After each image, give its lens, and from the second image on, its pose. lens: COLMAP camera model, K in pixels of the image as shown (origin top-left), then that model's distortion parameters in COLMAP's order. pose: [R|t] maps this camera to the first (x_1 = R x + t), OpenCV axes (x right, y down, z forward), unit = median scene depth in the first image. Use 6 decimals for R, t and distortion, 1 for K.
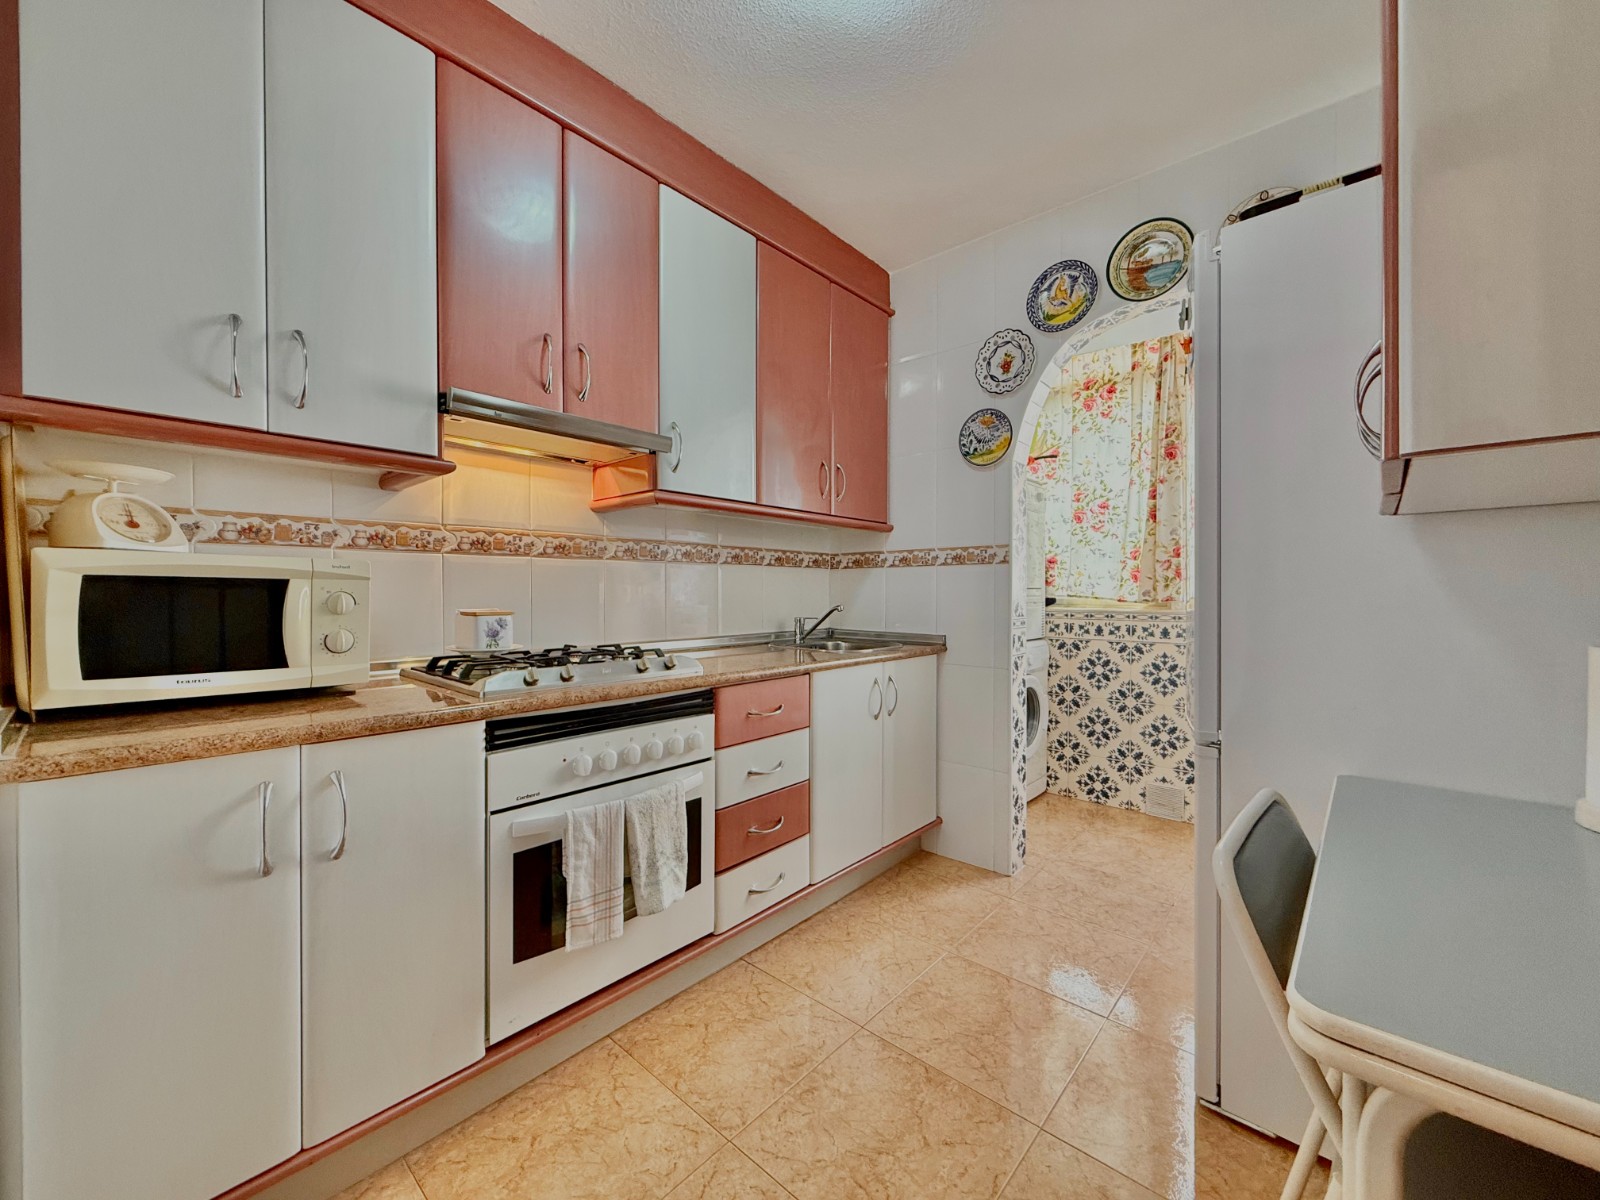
lens RADIAL K [[637.0, 0, 791.2], [0, 637.0, 599.1], [0, 0, 1]] dist [-0.001264, 0.000056]
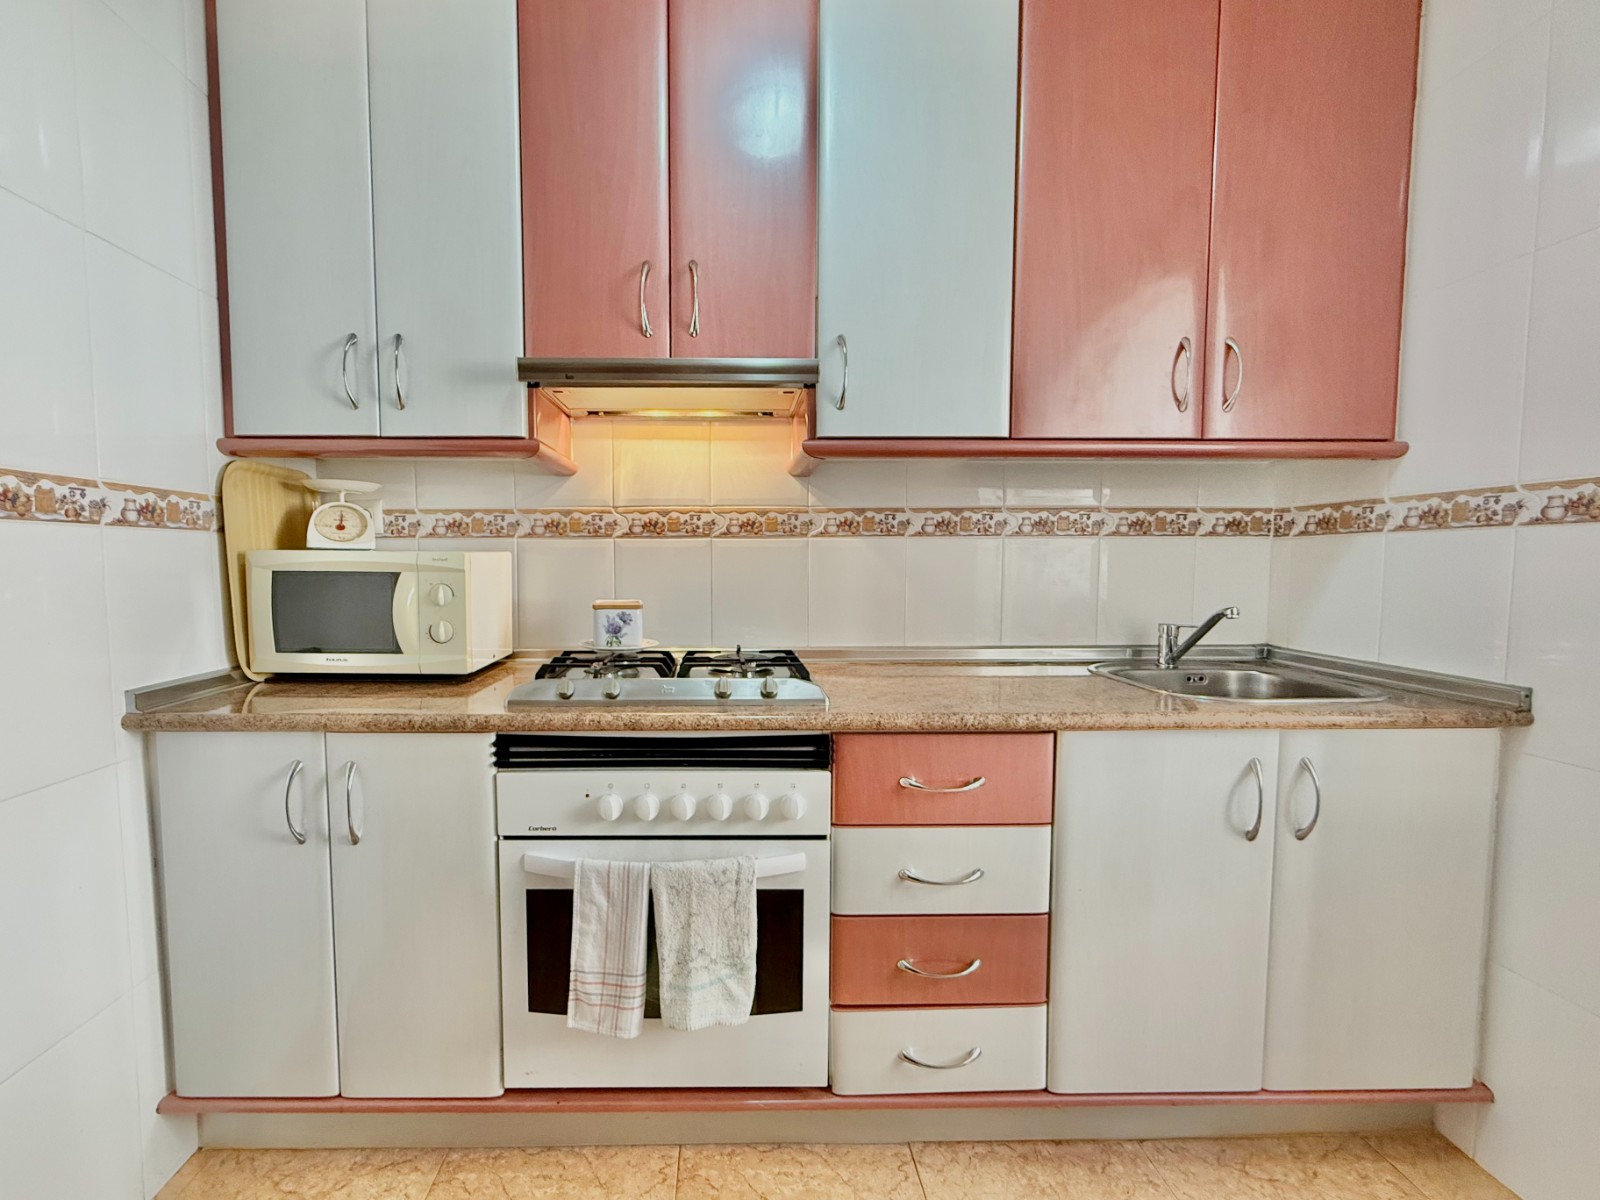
lens RADIAL K [[707.0, 0, 731.8], [0, 707.0, 608.8], [0, 0, 1]] dist [-0.001104, -0.000065]
pose [[0.678327, 0.047708, -0.733210, 0.259636], [-0.006821, 0.998256, 0.058643, -0.024034], [0.734729, -0.034778, 0.677469, 0.331740]]
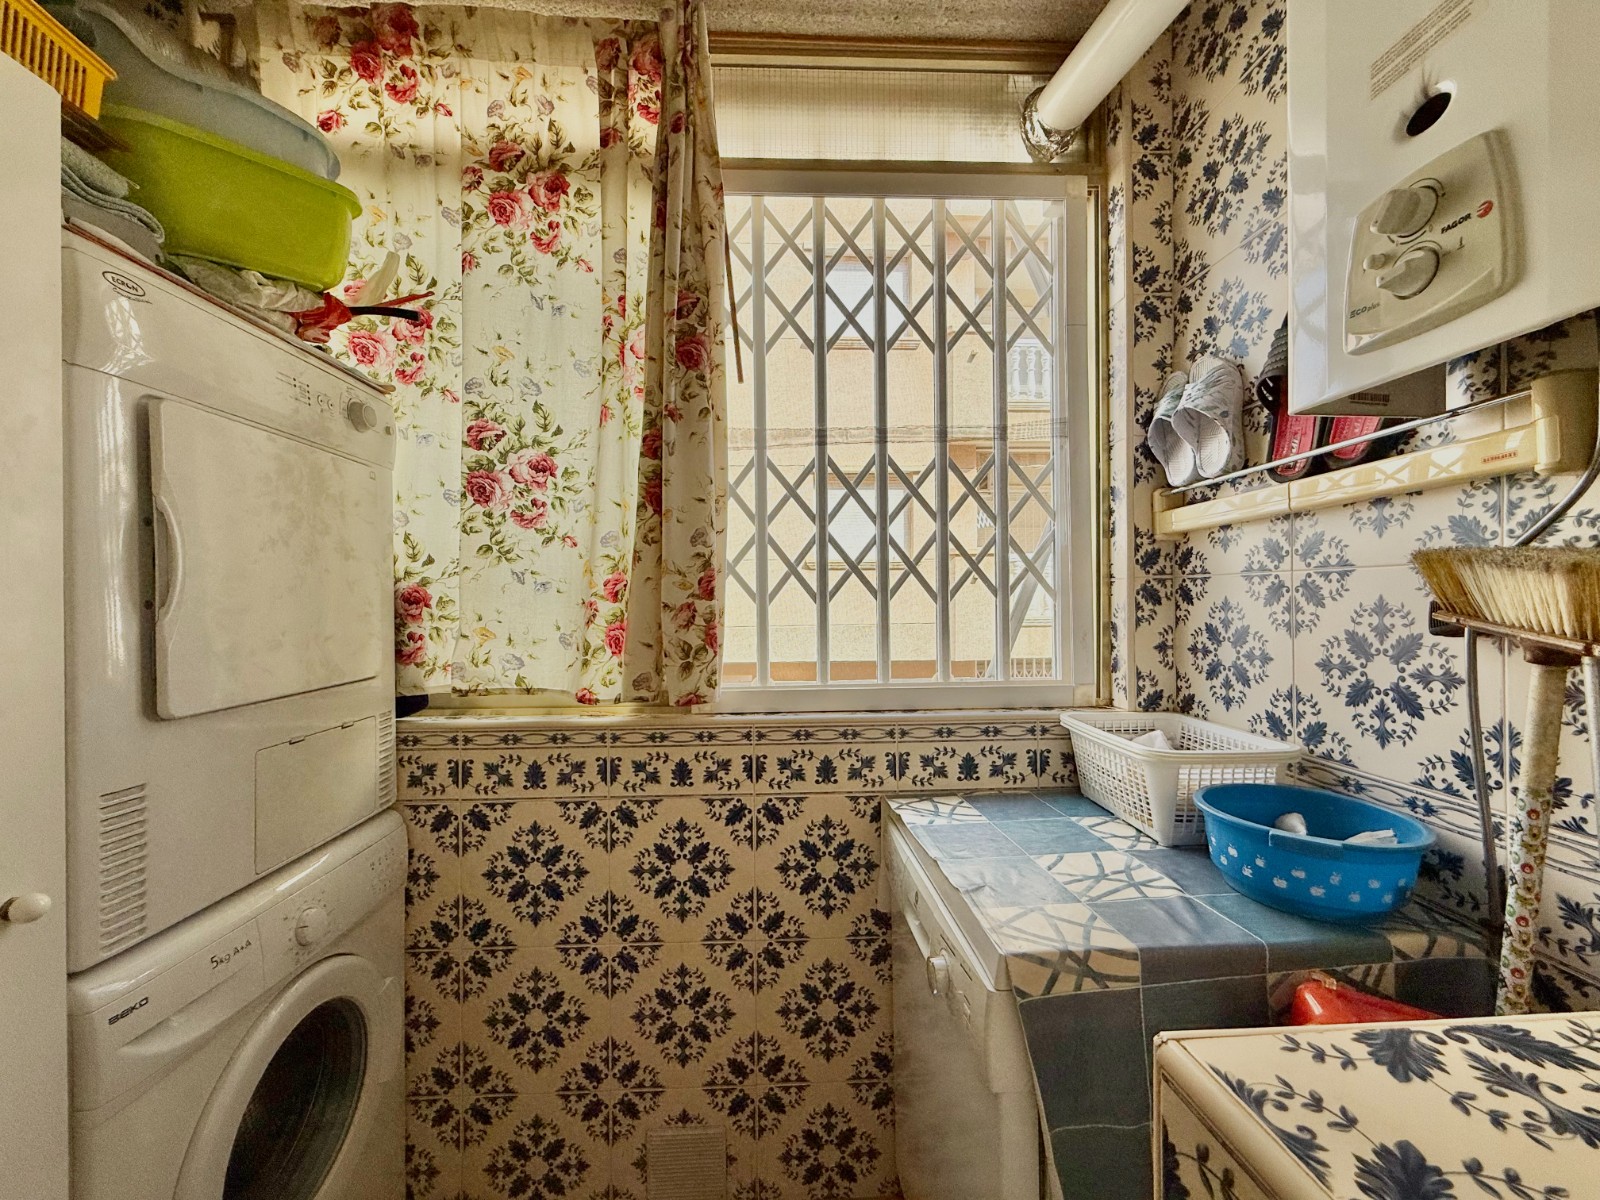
lens RADIAL K [[637.9, 0, 795.2], [0, 637.9, 599.0], [0, 0, 1]] dist [0.001342, 0.000404]
pose [[0.707967, -0.006467, 0.706216, 0.465044], [0.015641, 0.999856, -0.006523, -0.082195], [-0.706072, 0.015664, 0.707967, 0.879486]]
